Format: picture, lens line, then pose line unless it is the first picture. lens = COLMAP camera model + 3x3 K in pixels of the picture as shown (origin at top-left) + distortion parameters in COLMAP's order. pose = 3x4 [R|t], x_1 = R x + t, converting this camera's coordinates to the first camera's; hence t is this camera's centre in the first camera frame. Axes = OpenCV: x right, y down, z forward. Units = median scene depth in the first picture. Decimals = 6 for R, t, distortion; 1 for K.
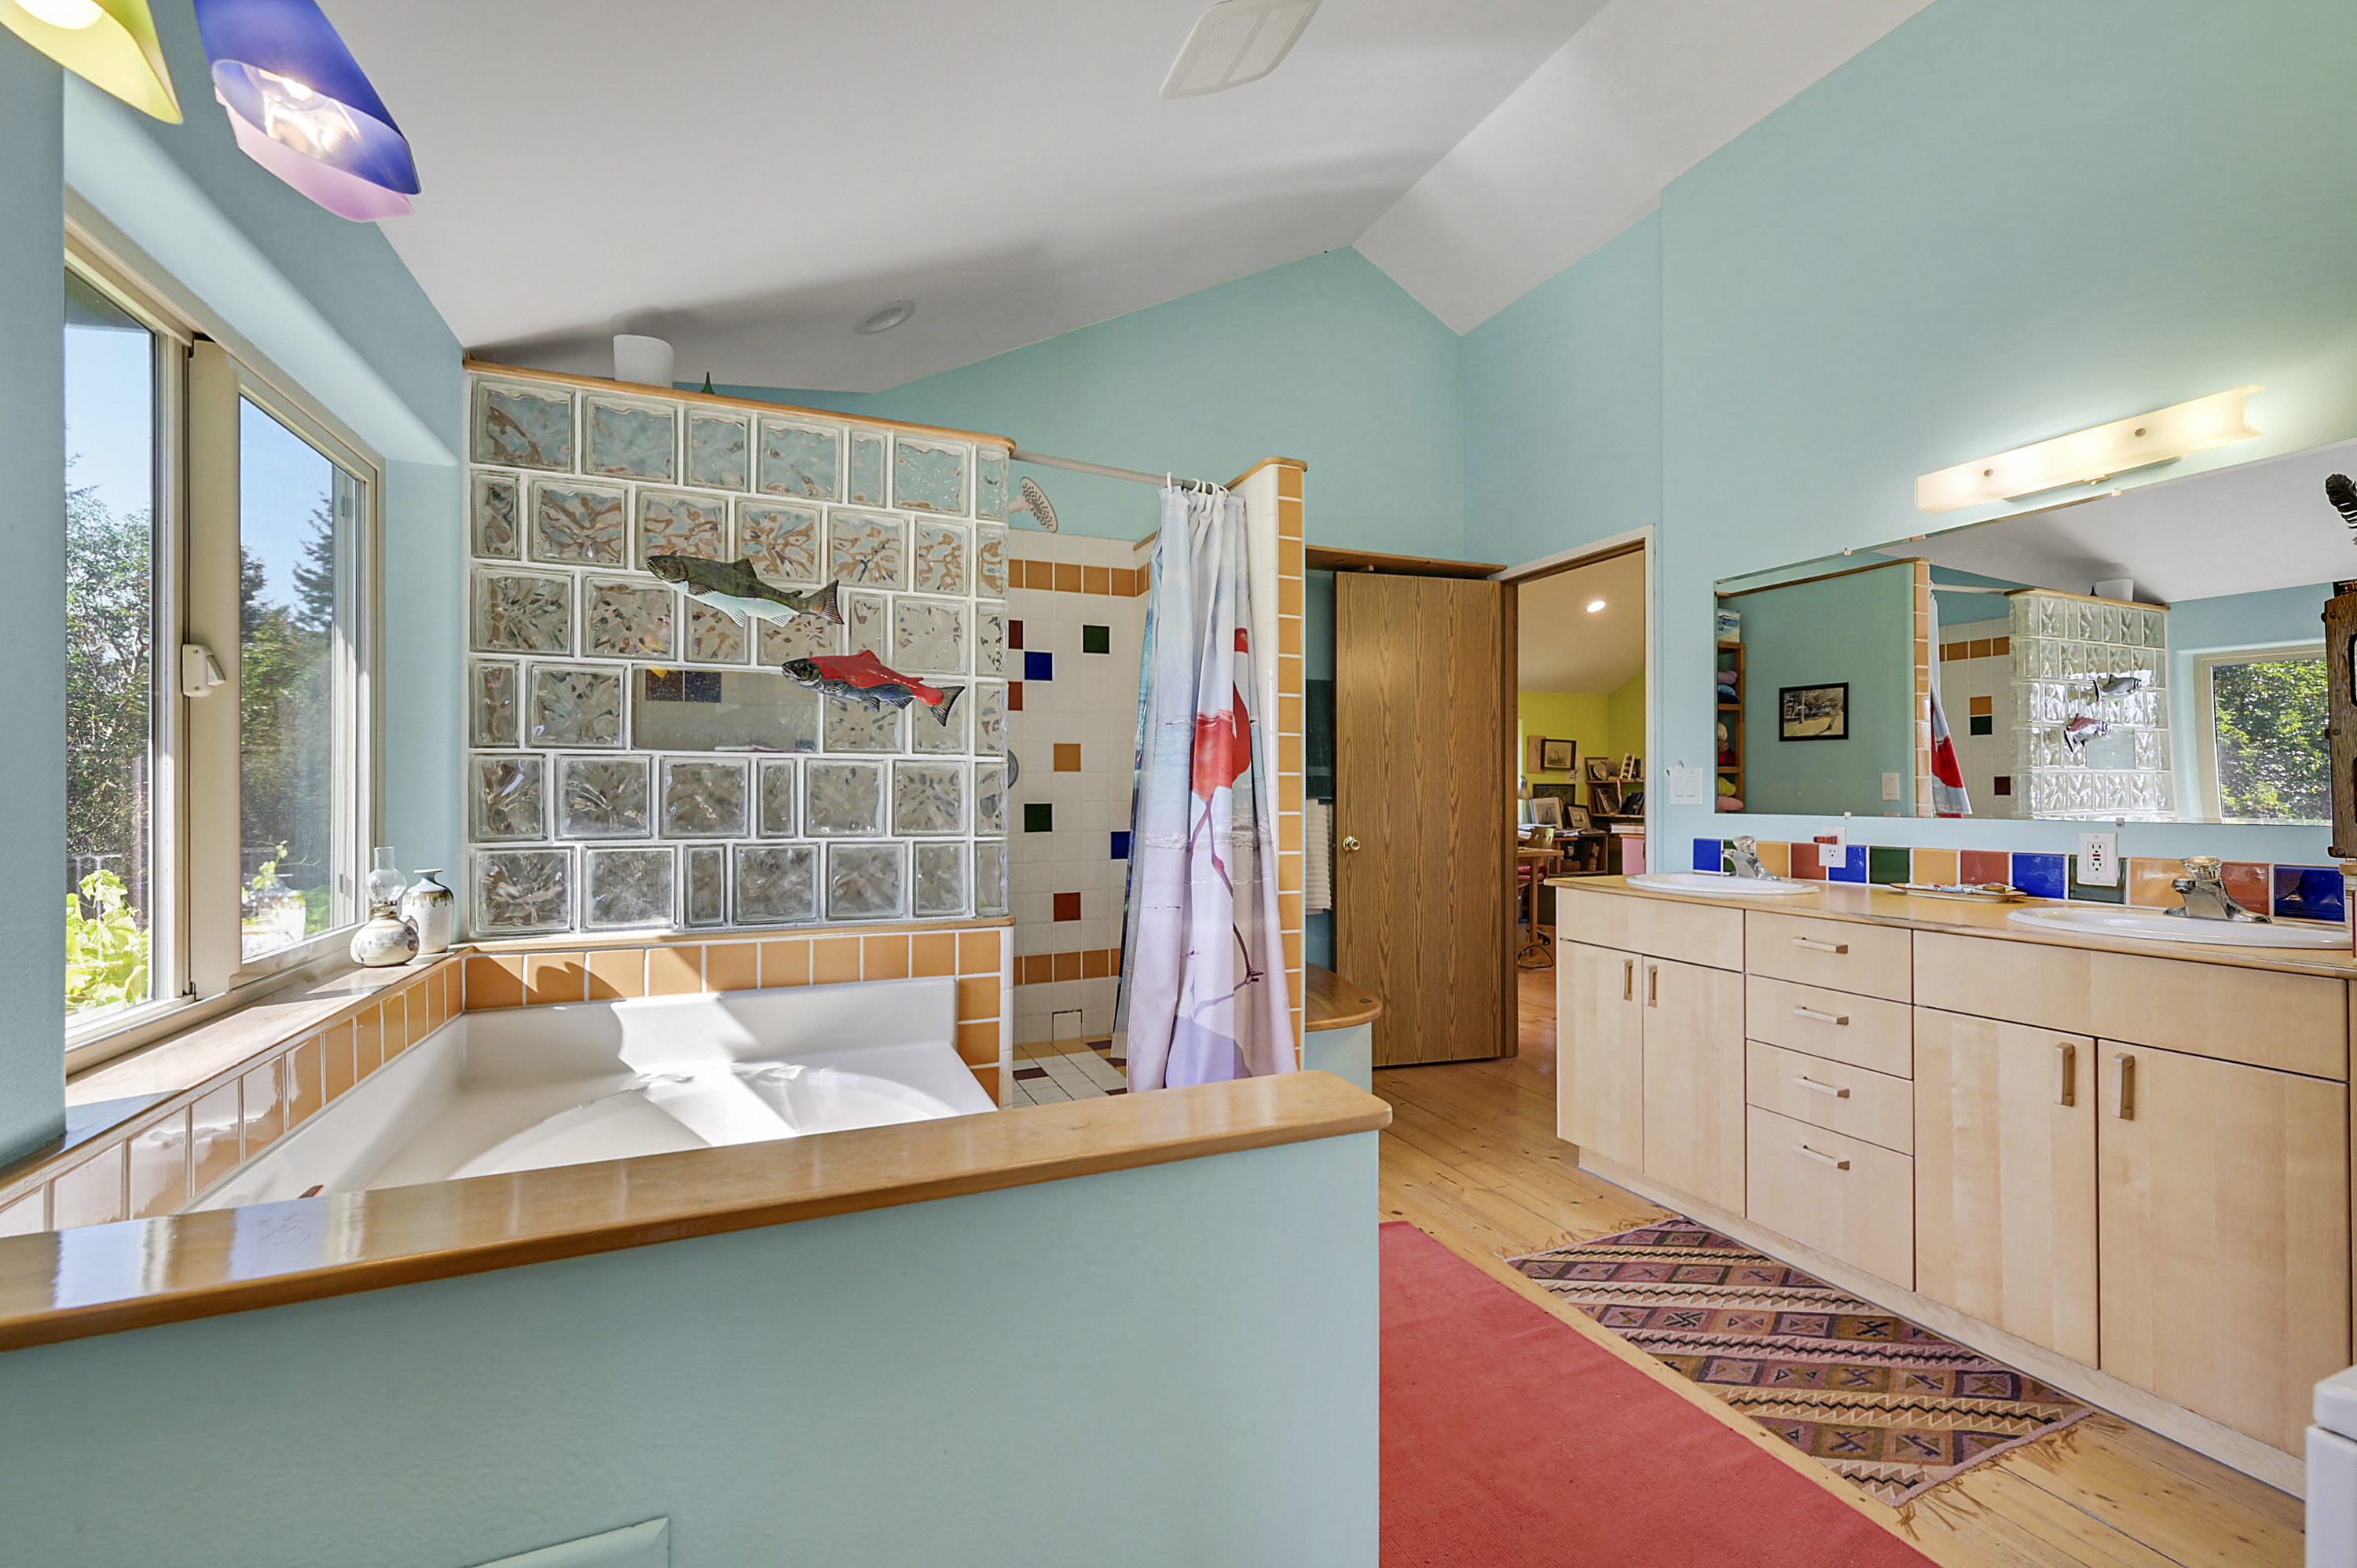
lens RADIAL K [[927.1, 0, 1185.7], [0, 927.1, 788.7], [0, 0, 1]] dist [0.000819, -0.000048]
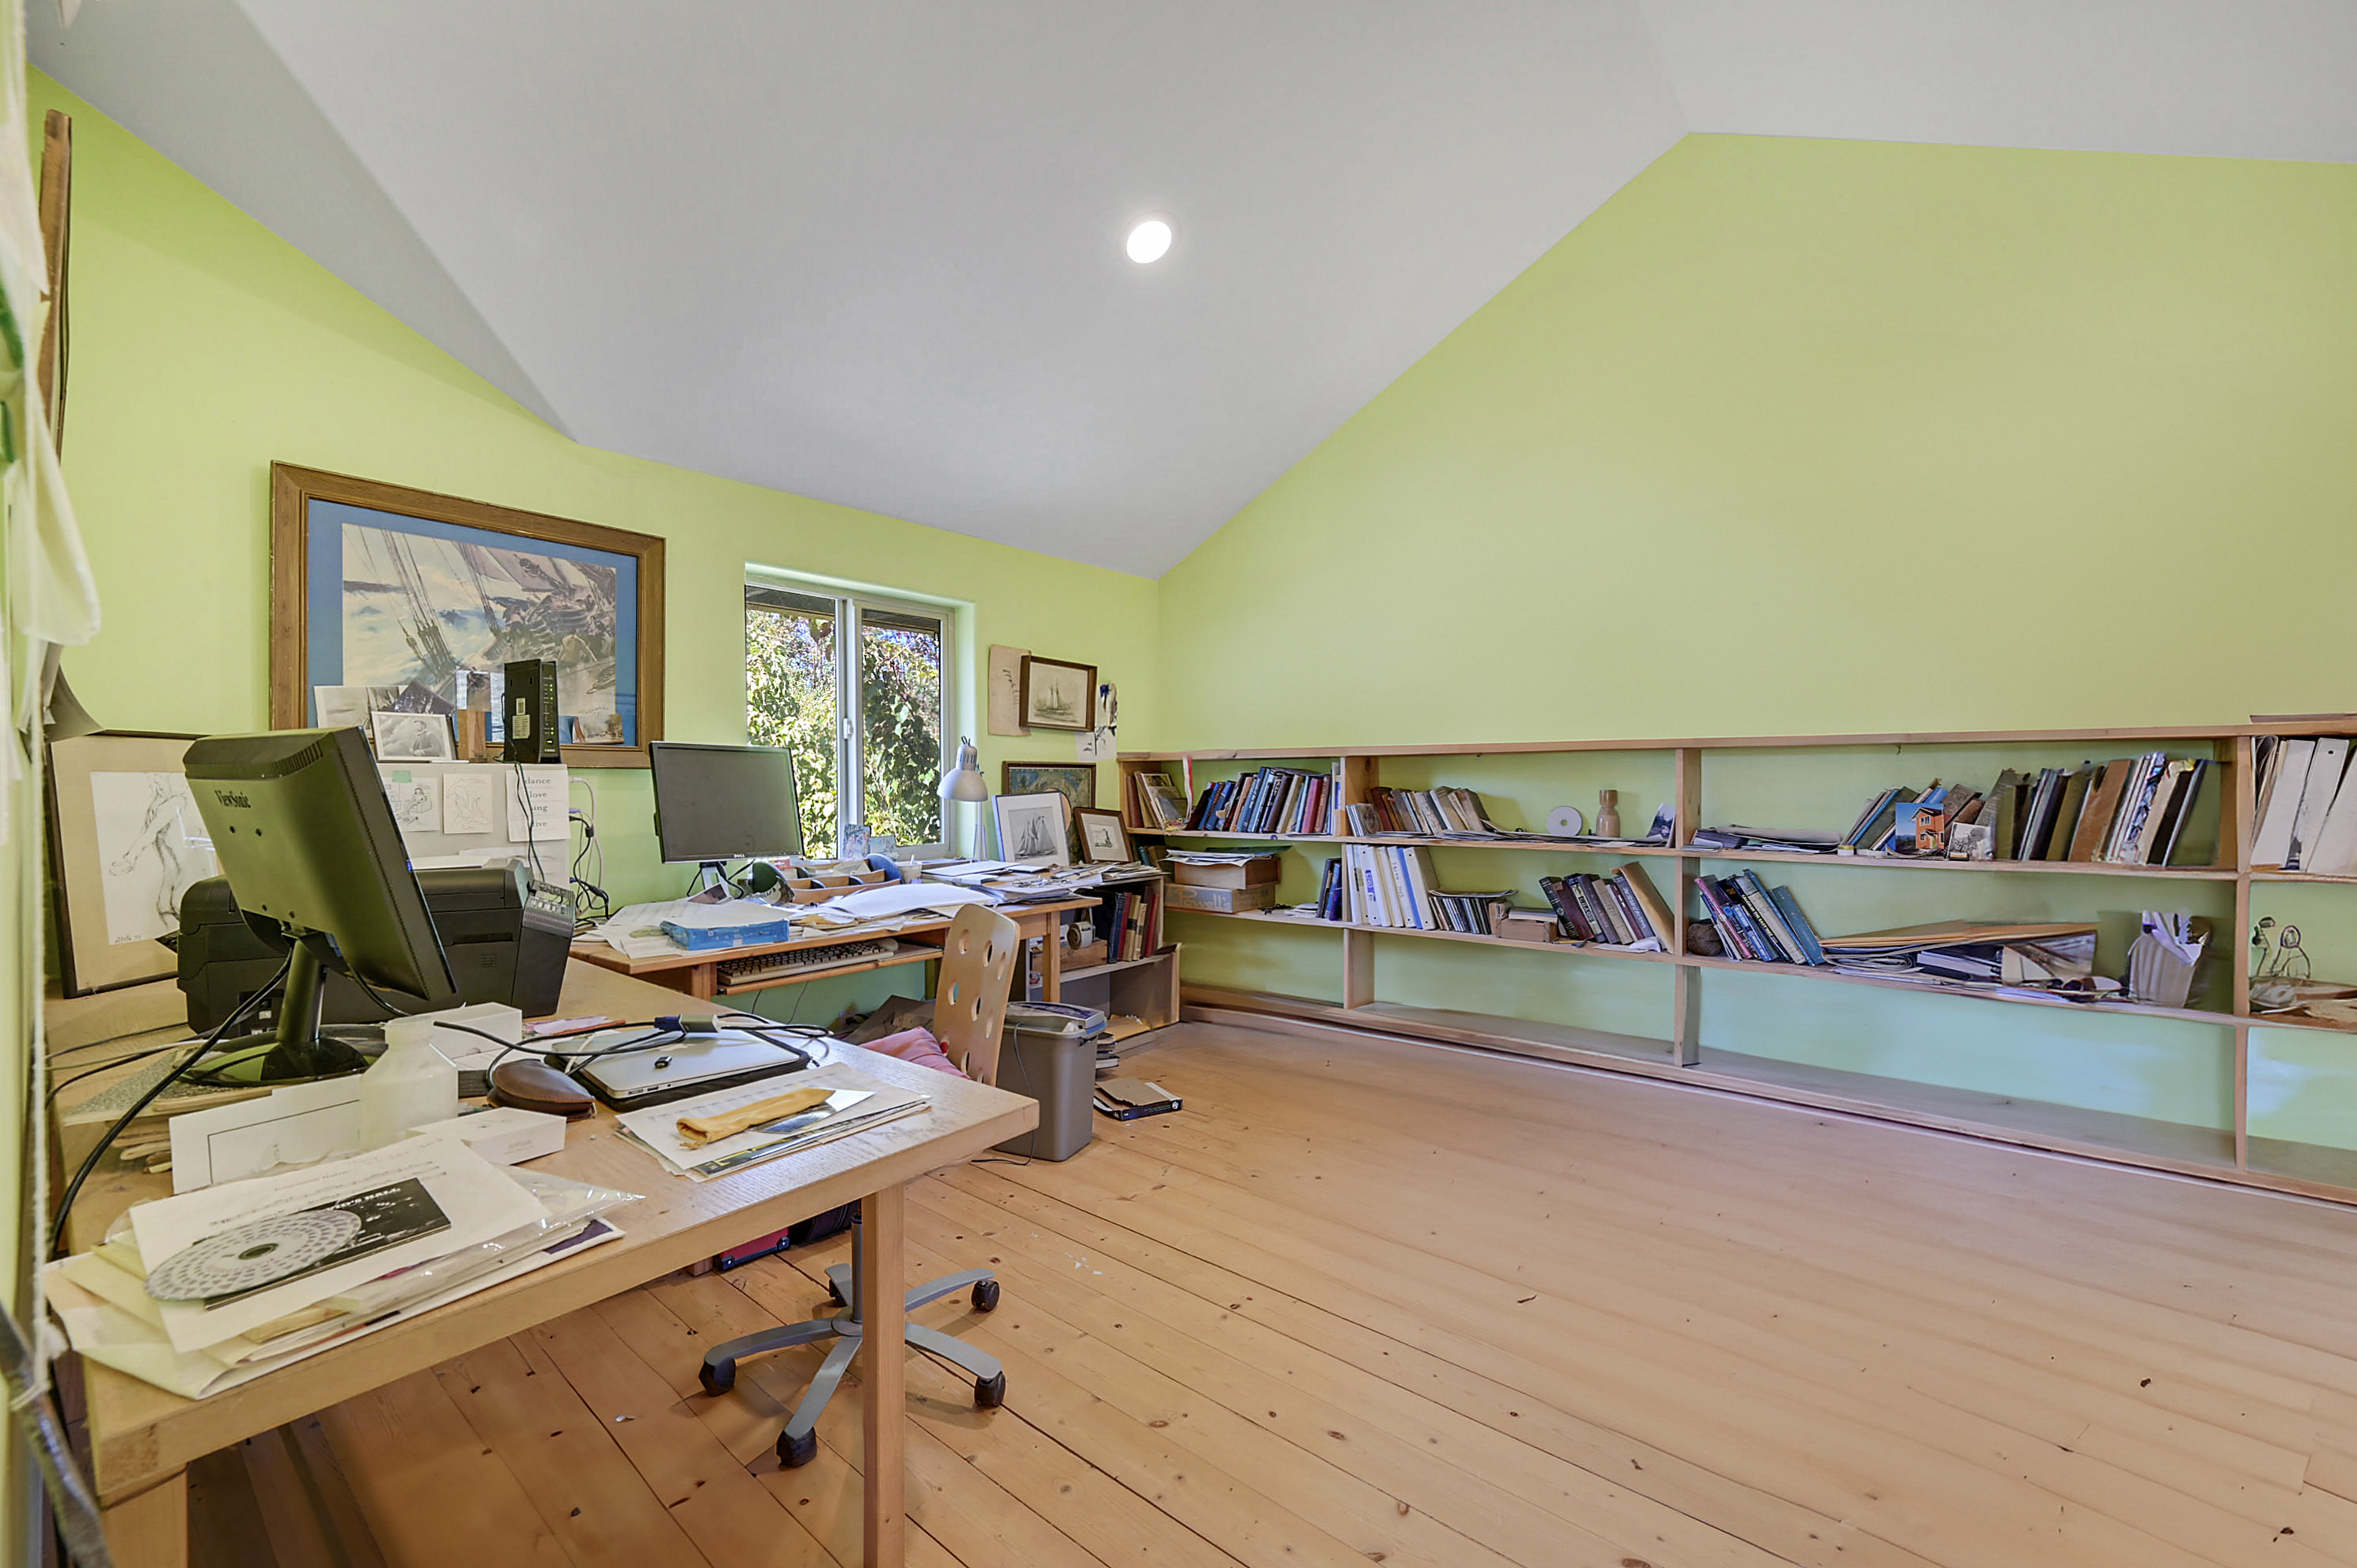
lens RADIAL K [[927.1, 0, 1184.7], [0, 927.1, 782.5], [0, 0, 1]] dist [0.000819, -0.000048]
pose [[0.885341, -0.007870, 0.464876, 0.252534], [0.005664, 0.999965, 0.006141, 0.001840], [-0.464908, -0.002804, 0.885355, 0.589851]]
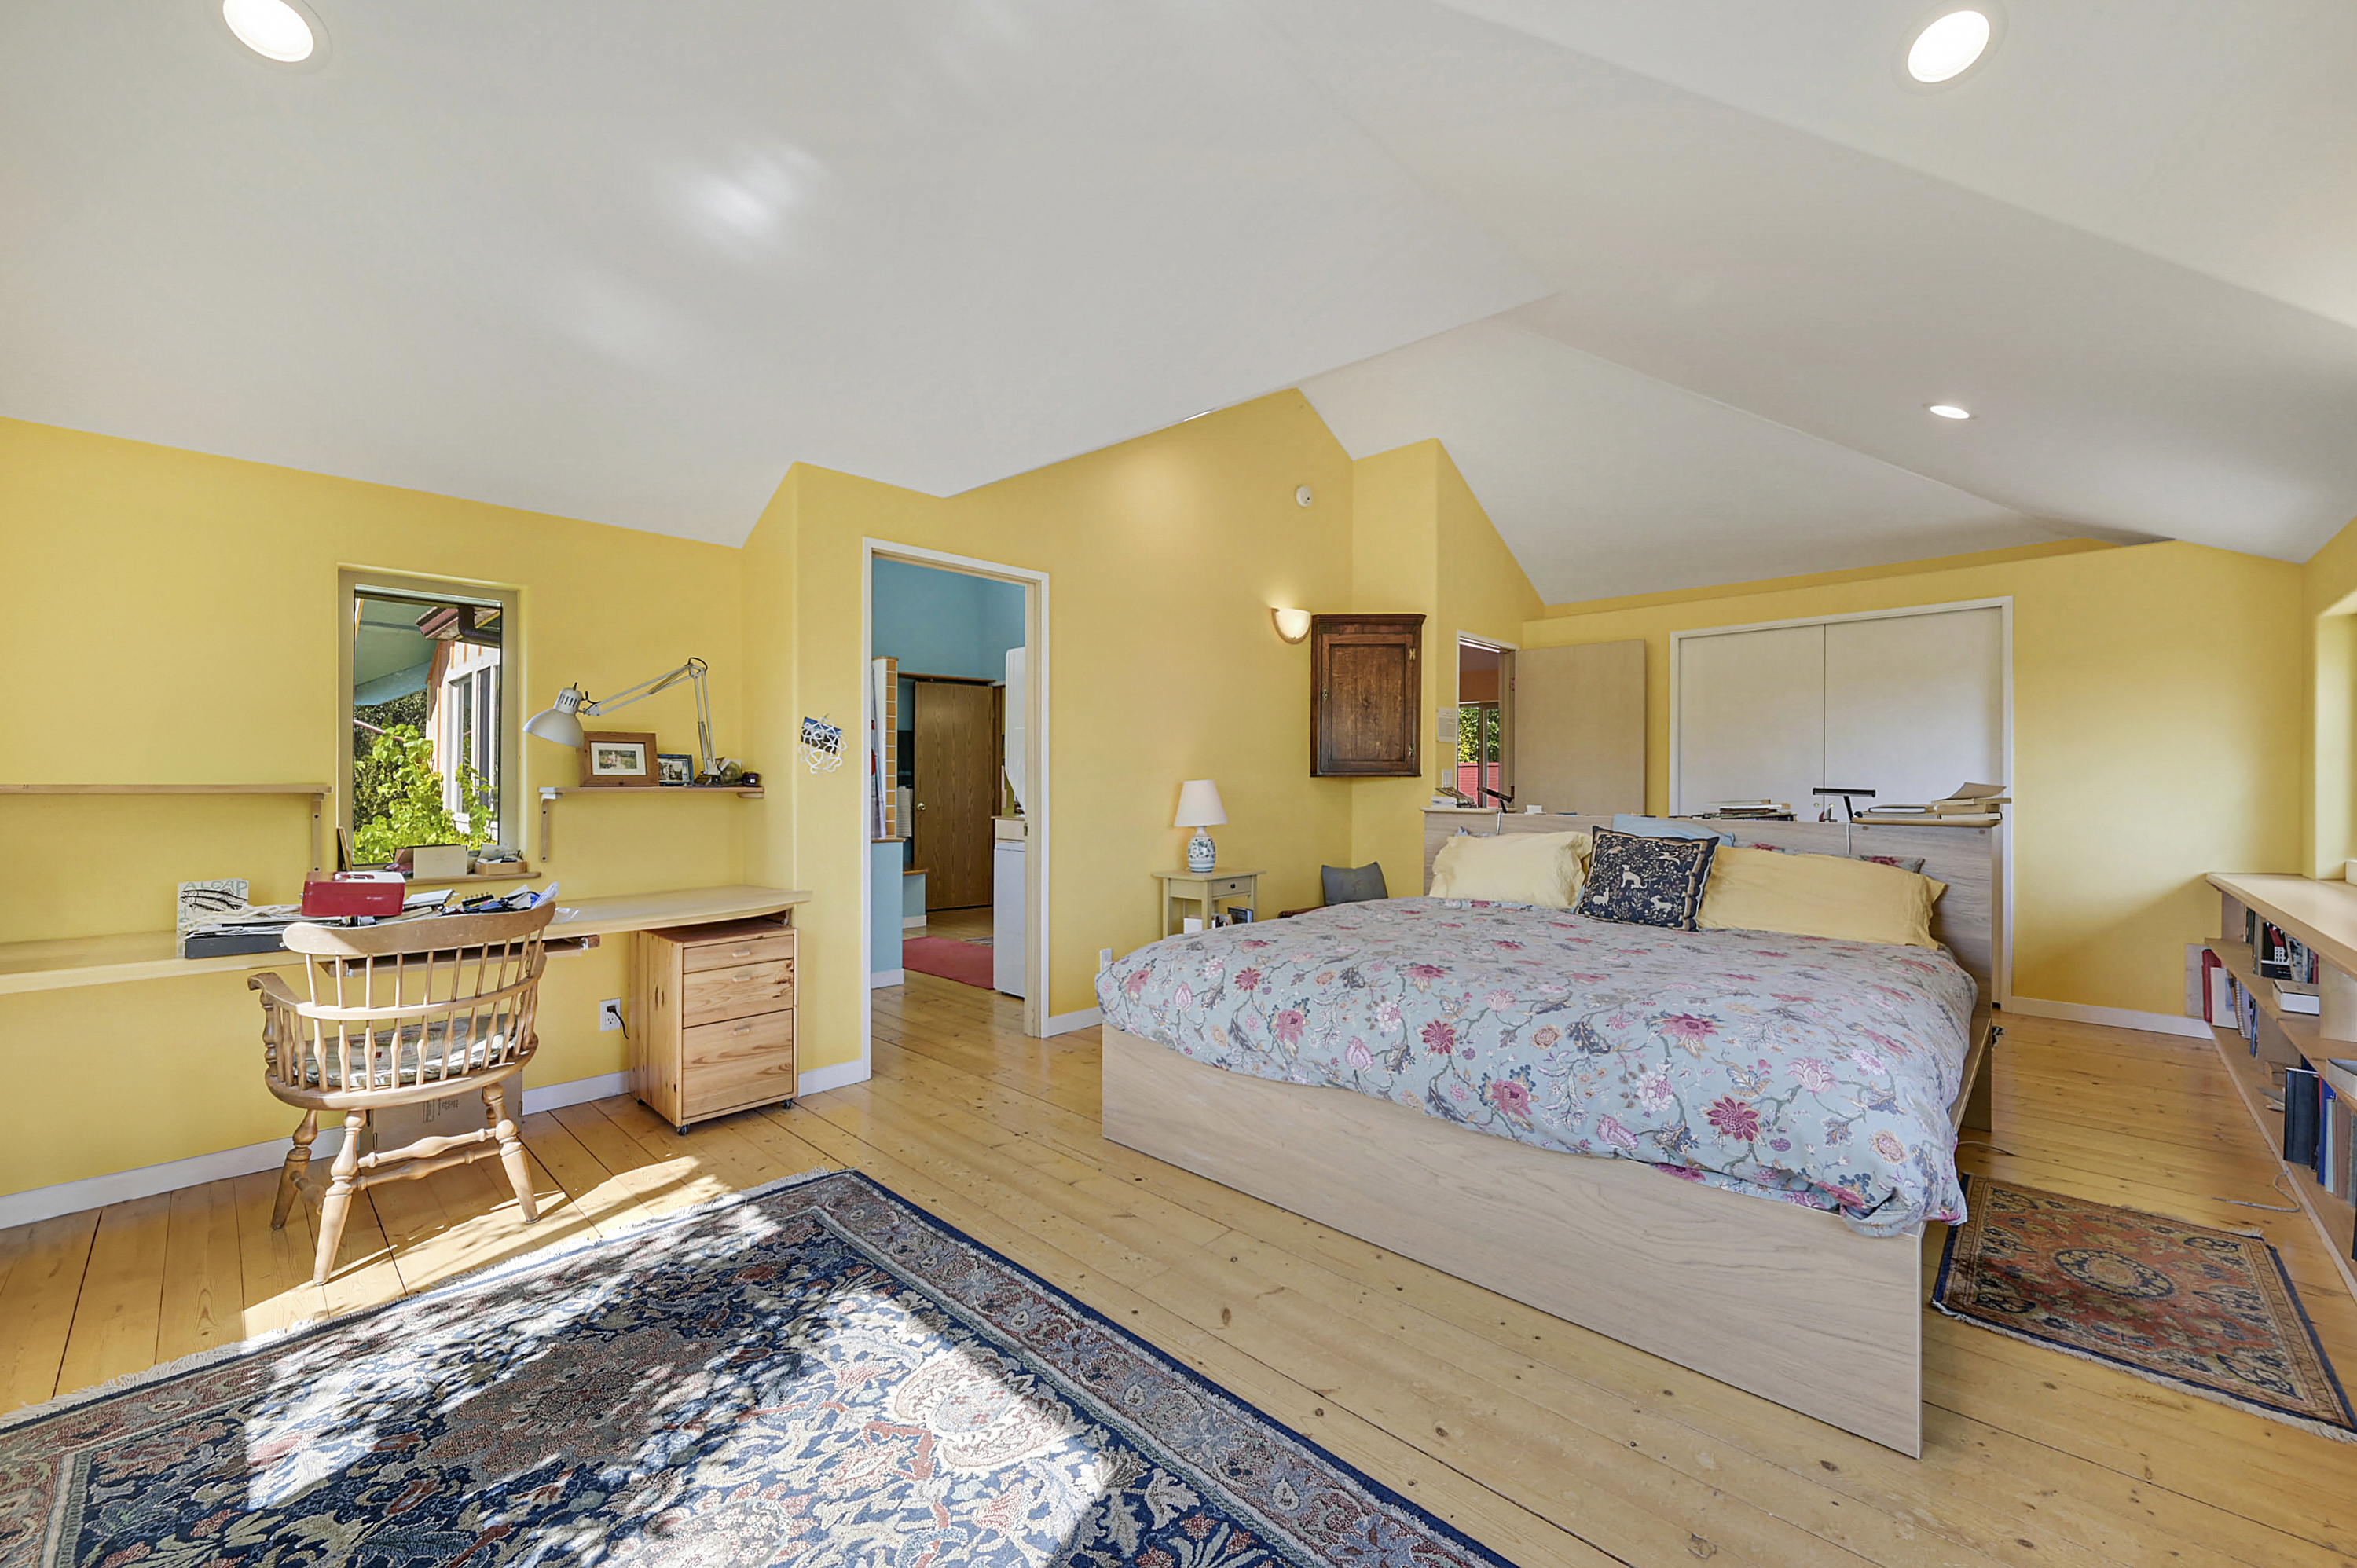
lens RADIAL K [[927.1, 0, 1178.7], [0, 927.1, 787.1], [0, 0, 1]] dist [0.000819, -0.000048]
pose [[0.916676, 0.001874, 0.399627, -0.134006], [-0.006339, 0.999931, 0.009853, -0.011112], [-0.399581, -0.011565, 0.916625, -1.224040]]
